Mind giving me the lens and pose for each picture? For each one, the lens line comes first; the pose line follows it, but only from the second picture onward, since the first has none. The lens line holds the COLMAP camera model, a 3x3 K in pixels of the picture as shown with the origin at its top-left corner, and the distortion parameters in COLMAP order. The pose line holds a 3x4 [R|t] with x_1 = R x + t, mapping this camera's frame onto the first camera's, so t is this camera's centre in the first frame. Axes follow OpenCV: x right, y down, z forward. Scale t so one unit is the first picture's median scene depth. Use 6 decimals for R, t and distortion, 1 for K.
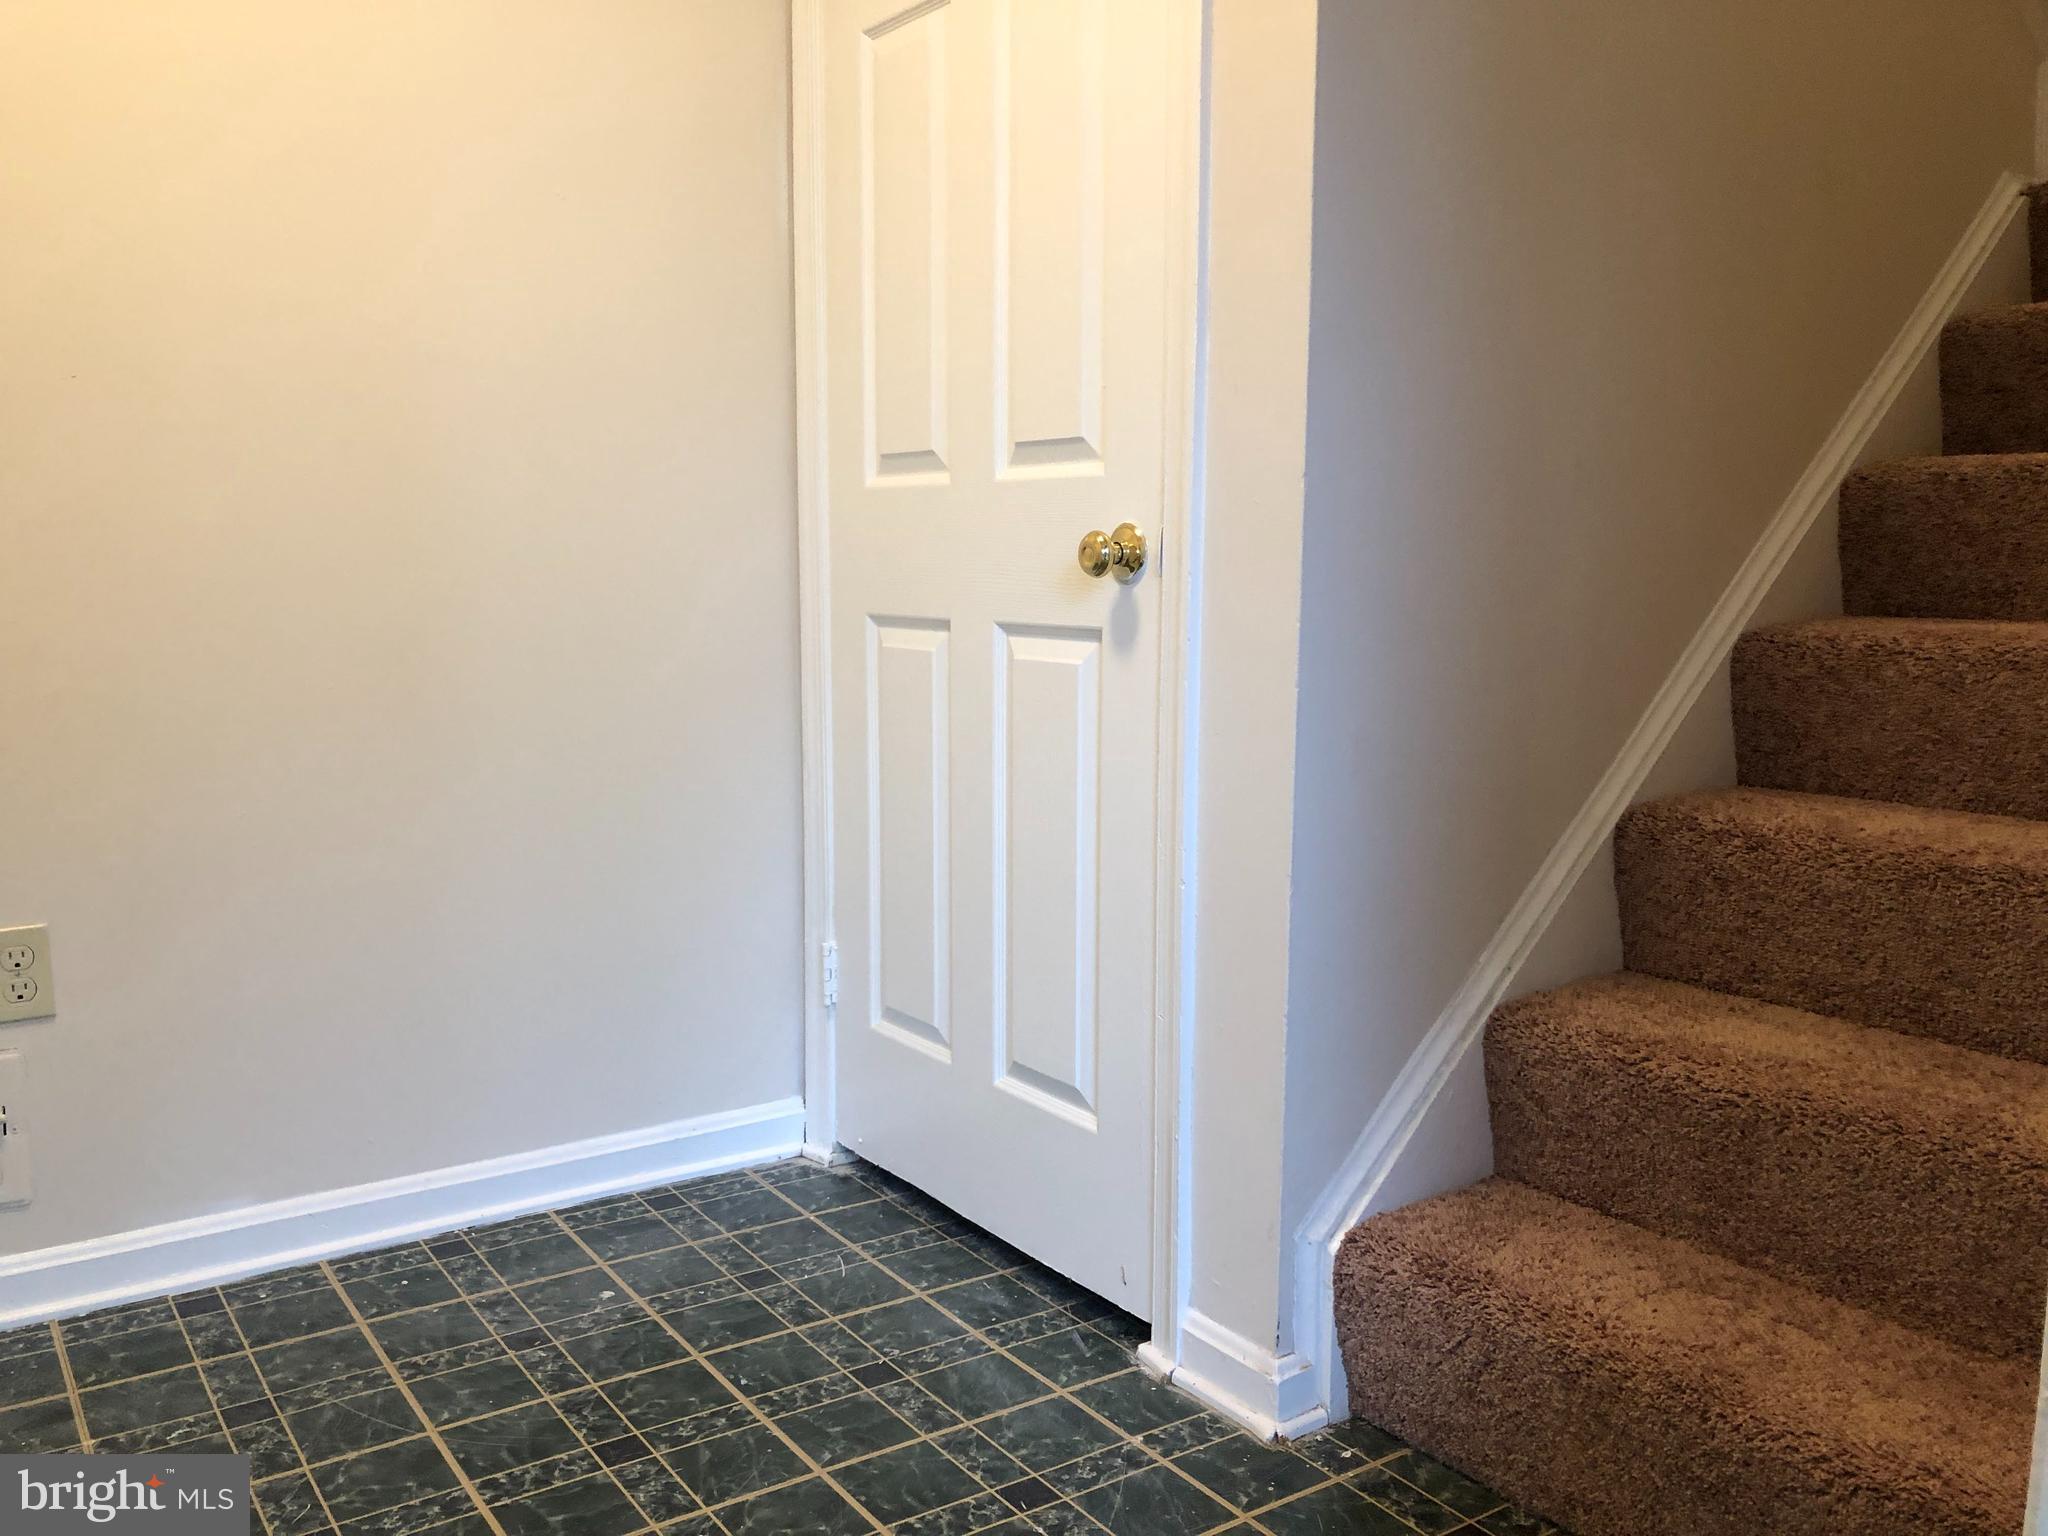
lens RADIAL K [[1695.7, 0, 999.9], [0, 1695.7, 769.5], [0, 0, 1]] dist [0.048636, 0.001203]
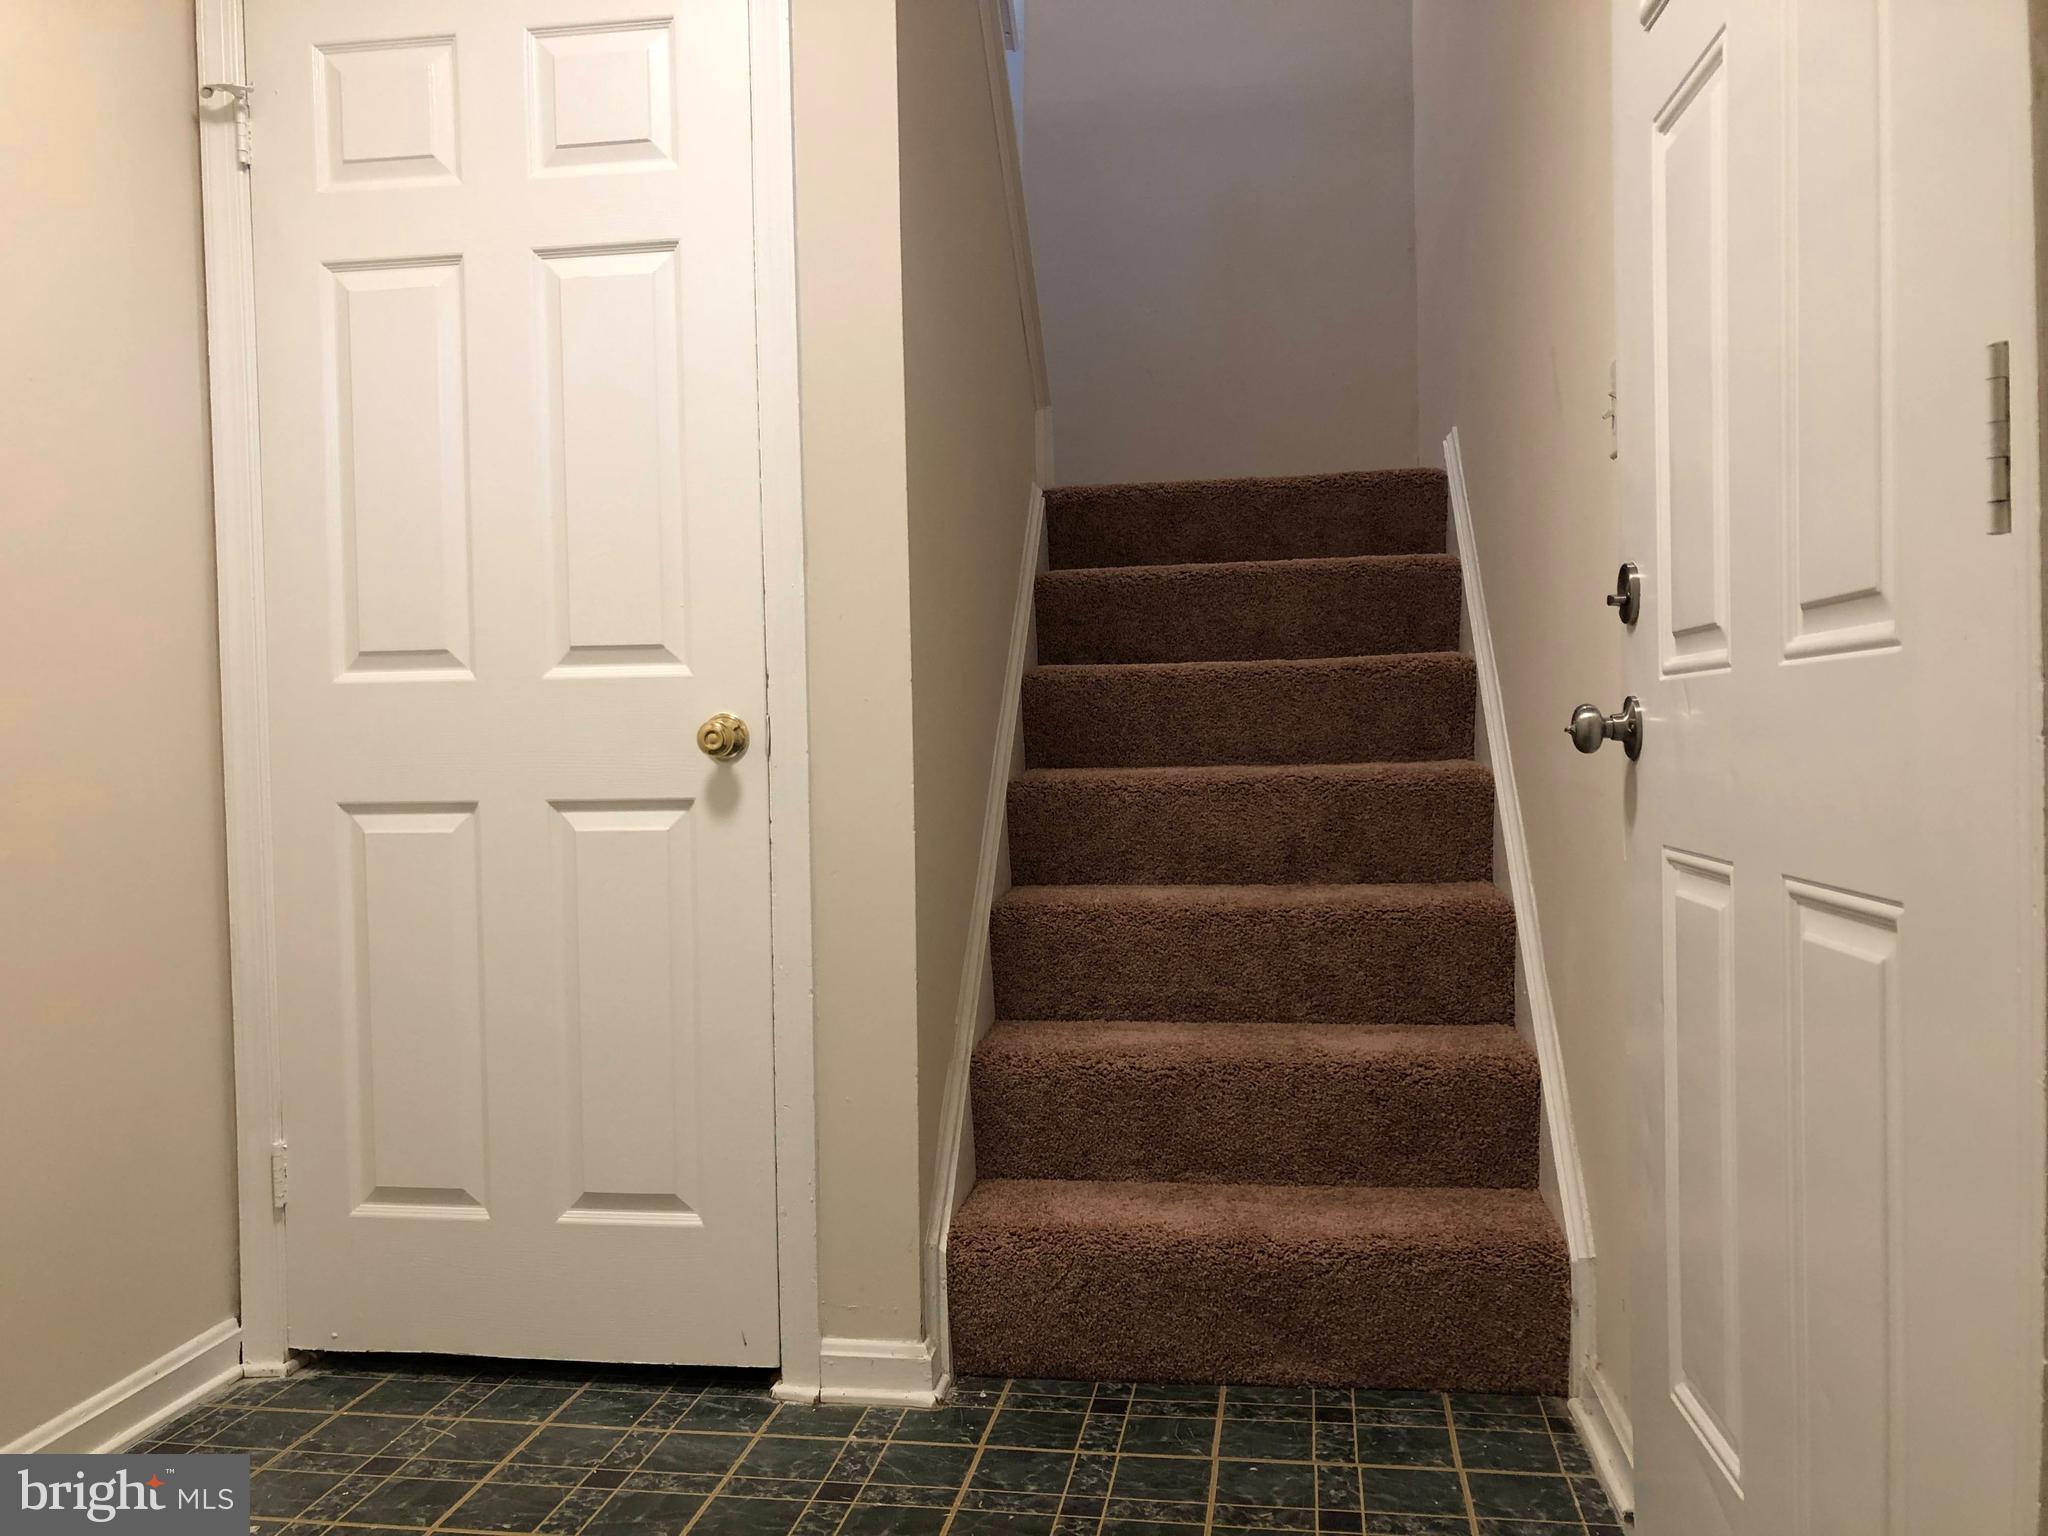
lens RADIAL K [[1637.8, 0, 1019.7], [0, 1637.8, 741.6], [0, 0, 1]] dist [0.068637, 0.001547]
pose [[0.719598, -0.028072, 0.693823, -0.597692], [0.110646, 0.991052, -0.074659, -0.008944], [-0.685519, 0.130493, 0.716265, -0.019834]]
